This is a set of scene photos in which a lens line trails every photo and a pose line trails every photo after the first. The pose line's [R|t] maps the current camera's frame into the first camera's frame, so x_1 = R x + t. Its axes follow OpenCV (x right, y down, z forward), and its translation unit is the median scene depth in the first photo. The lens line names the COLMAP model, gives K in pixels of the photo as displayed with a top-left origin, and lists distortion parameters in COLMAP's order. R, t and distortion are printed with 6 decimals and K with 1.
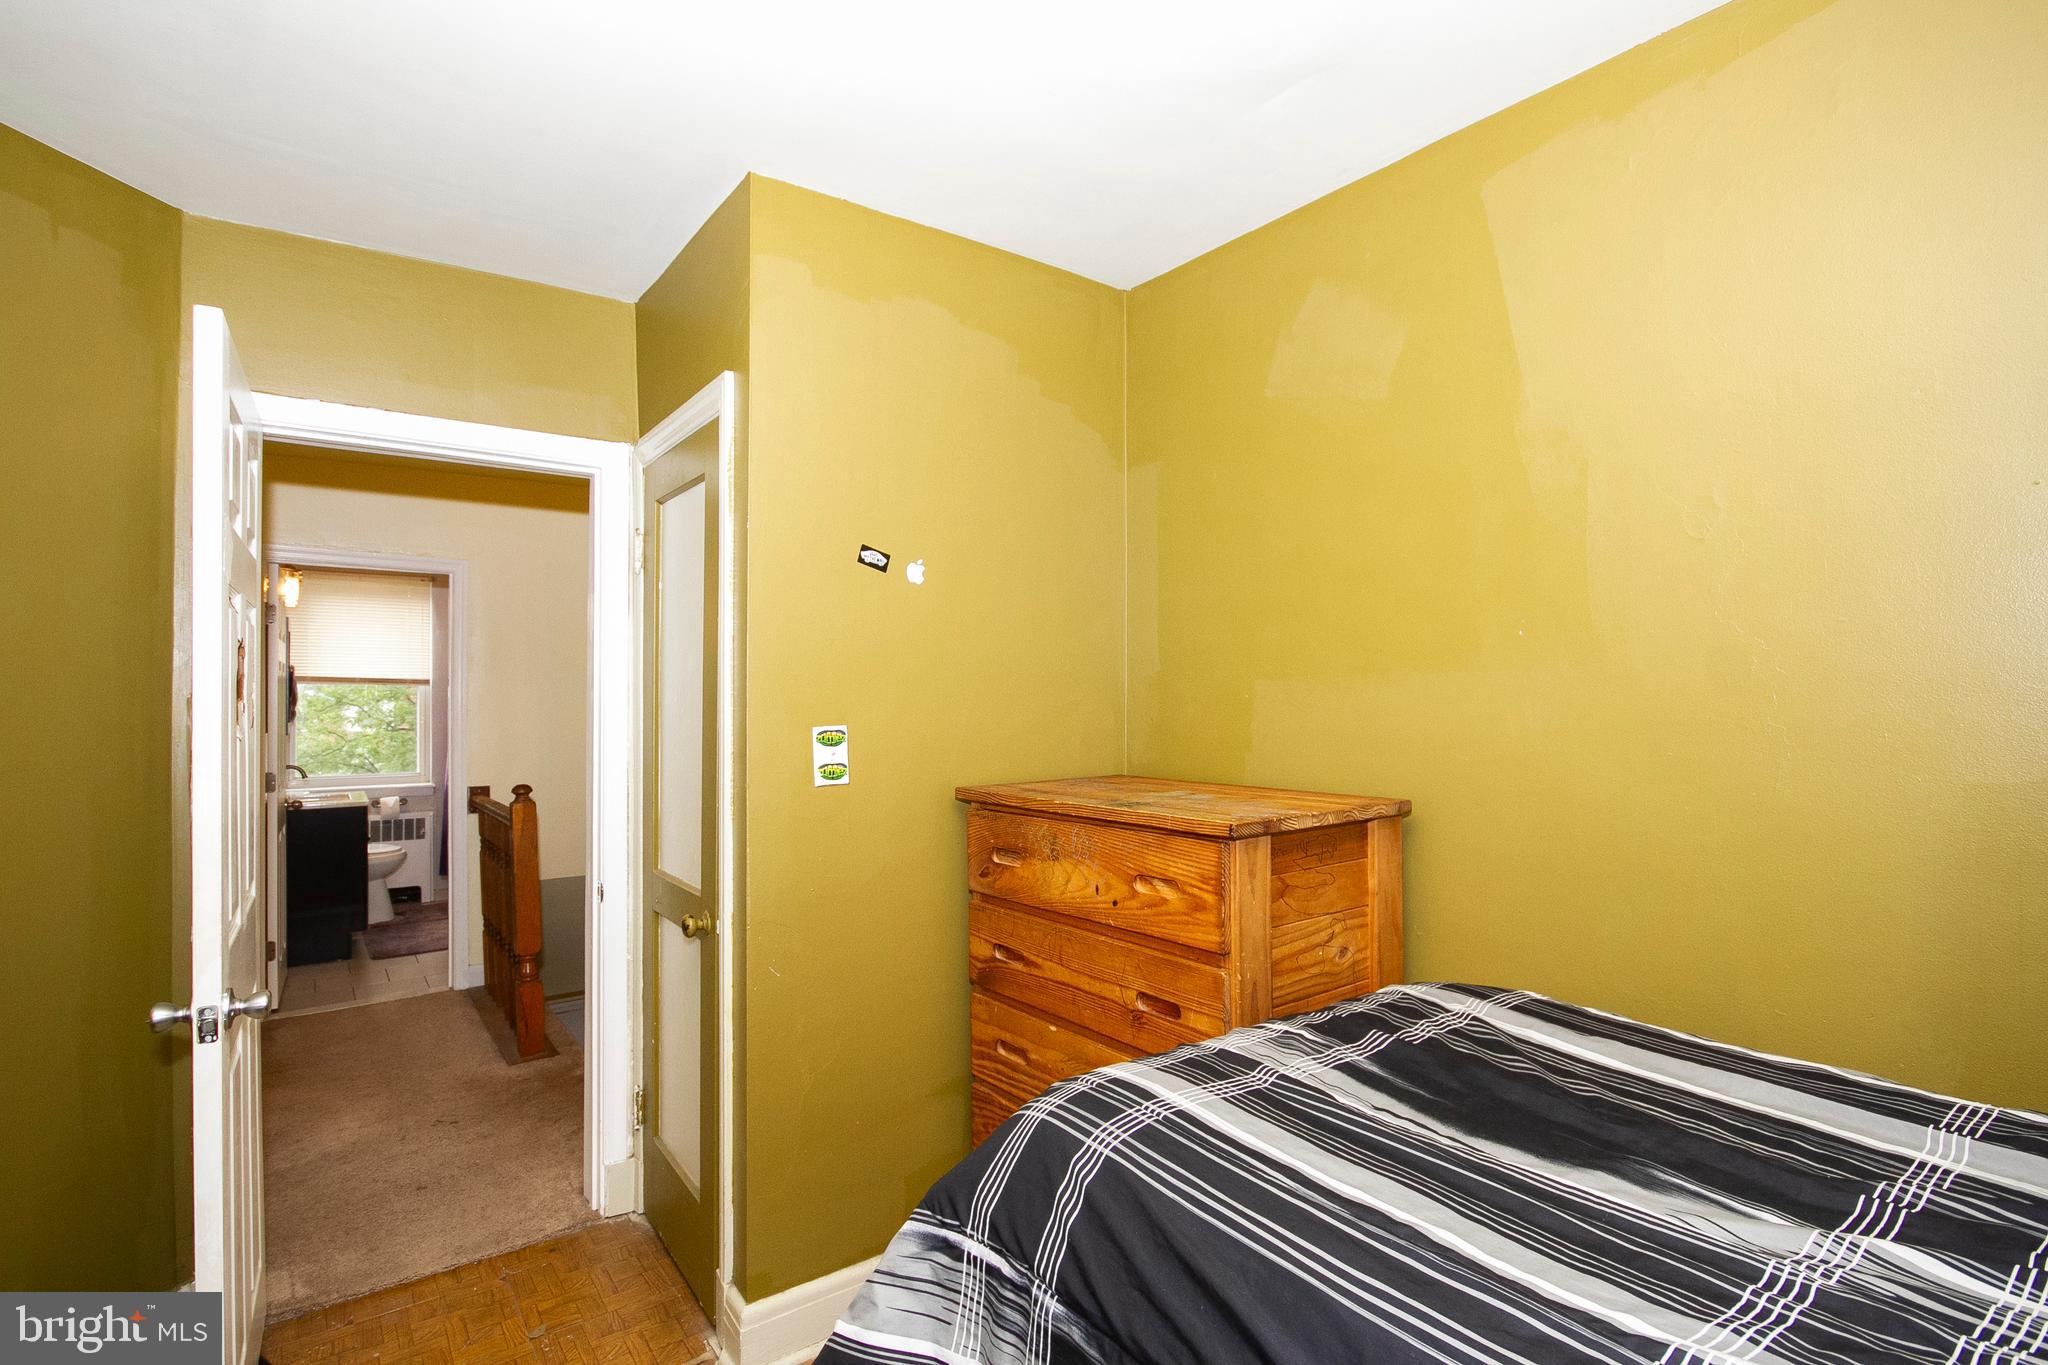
lens RADIAL K [[961.3, 0, 1015.7], [0, 961.3, 690.3], [0, 0, 1]] dist [-0.007502, 0.004252]
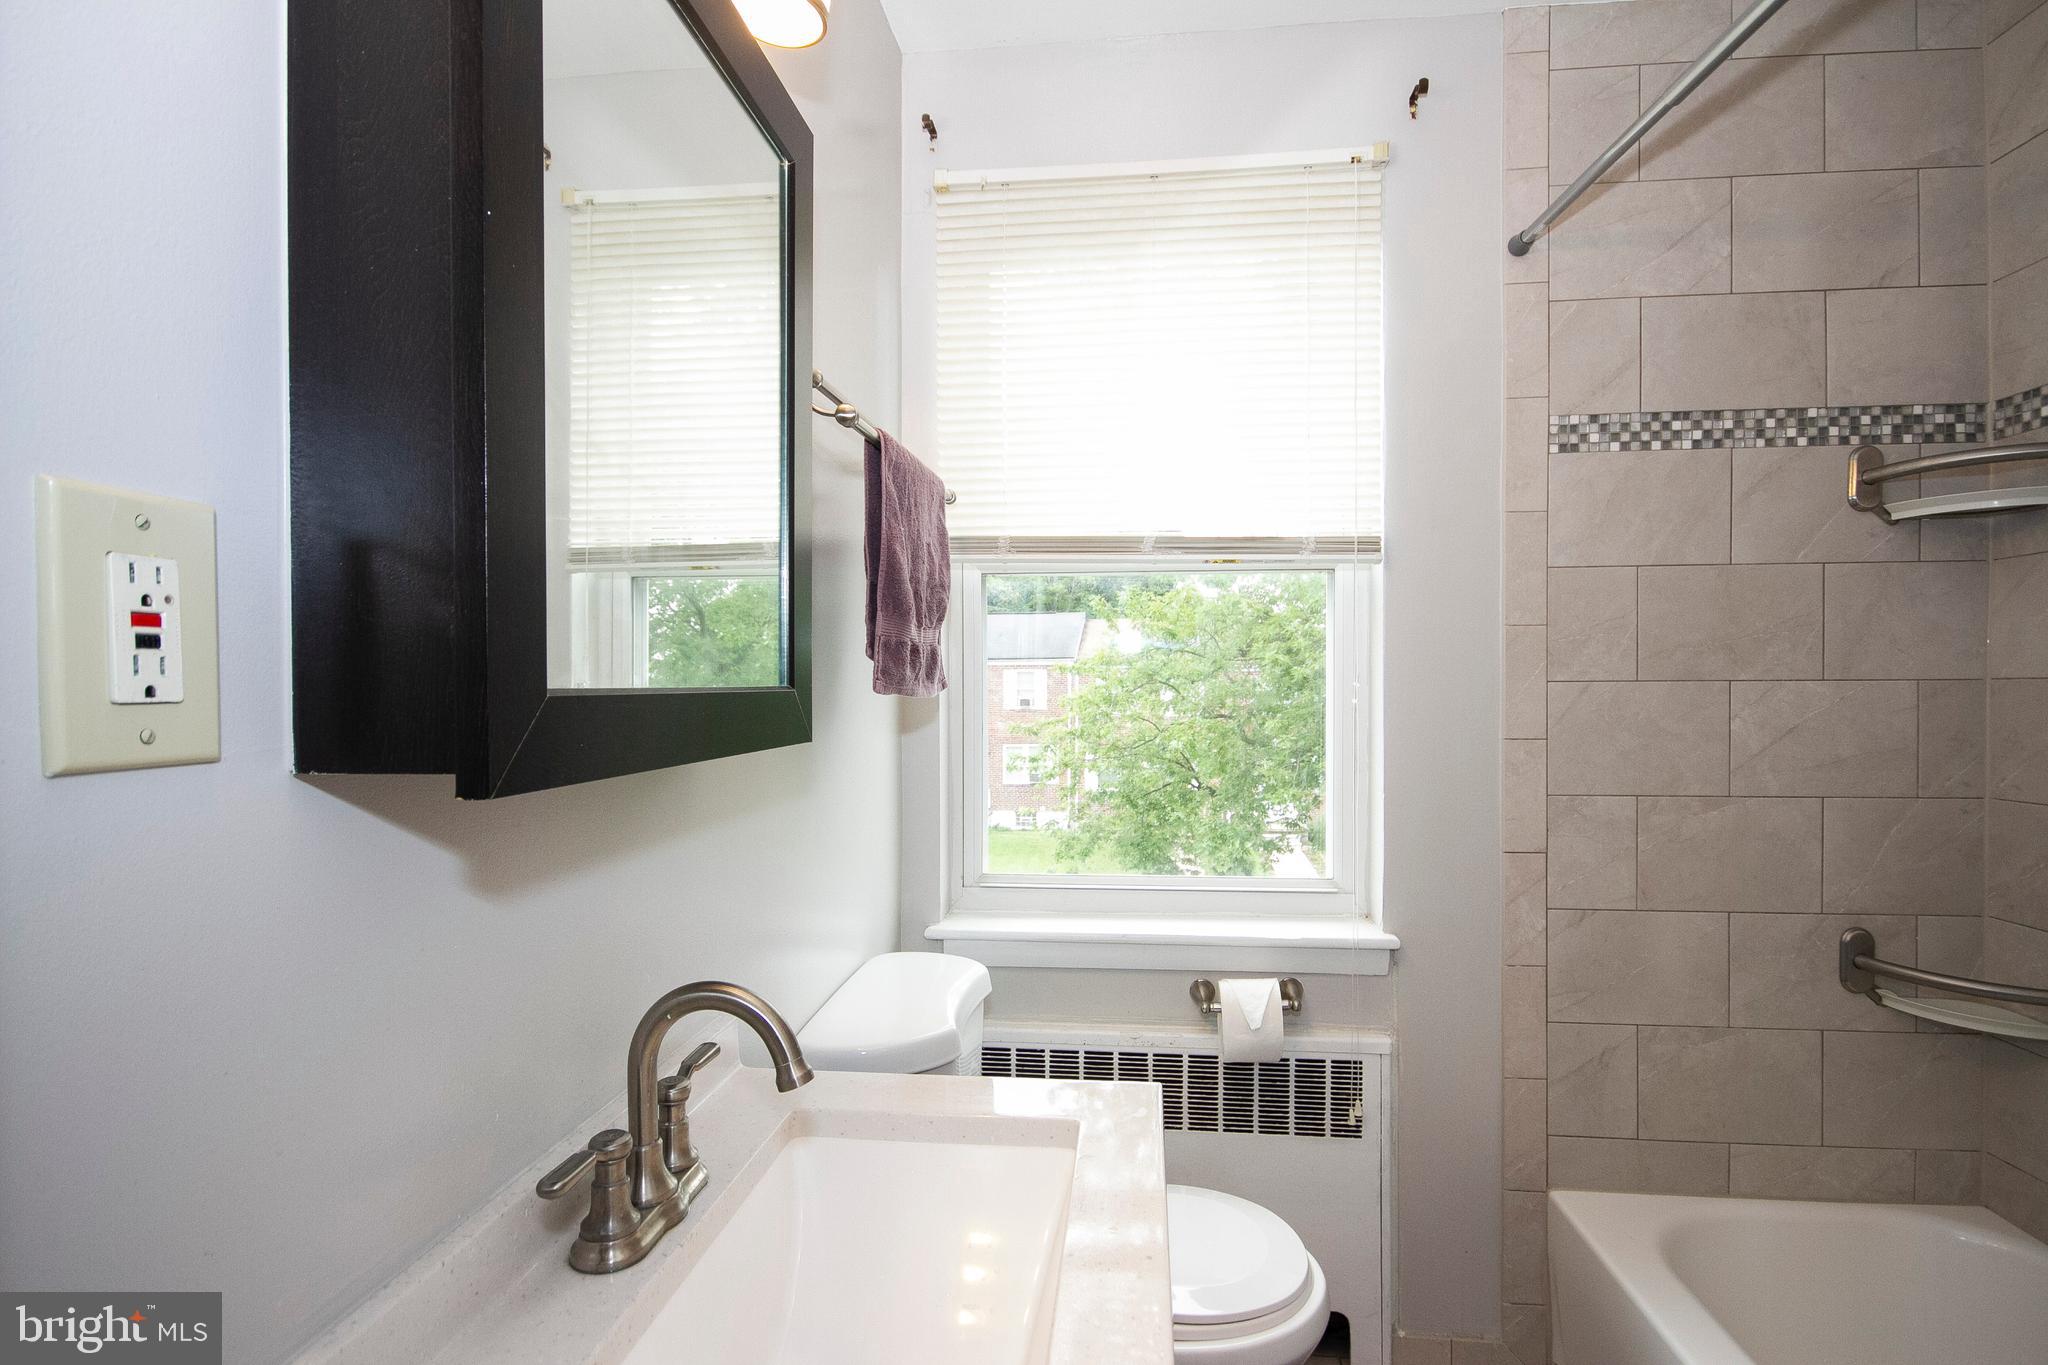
lens RADIAL K [[1003.6, 0, 1025.9], [0, 1003.6, 687.9], [0, 0, 1]] dist [-0.005528, -0.002980]
pose [[0.731944, -0.000194, -0.681365, -0.564224], [0.007019, 0.999949, 0.007256, 0.030007], [0.681329, -0.010094, 0.731908, 0.837077]]
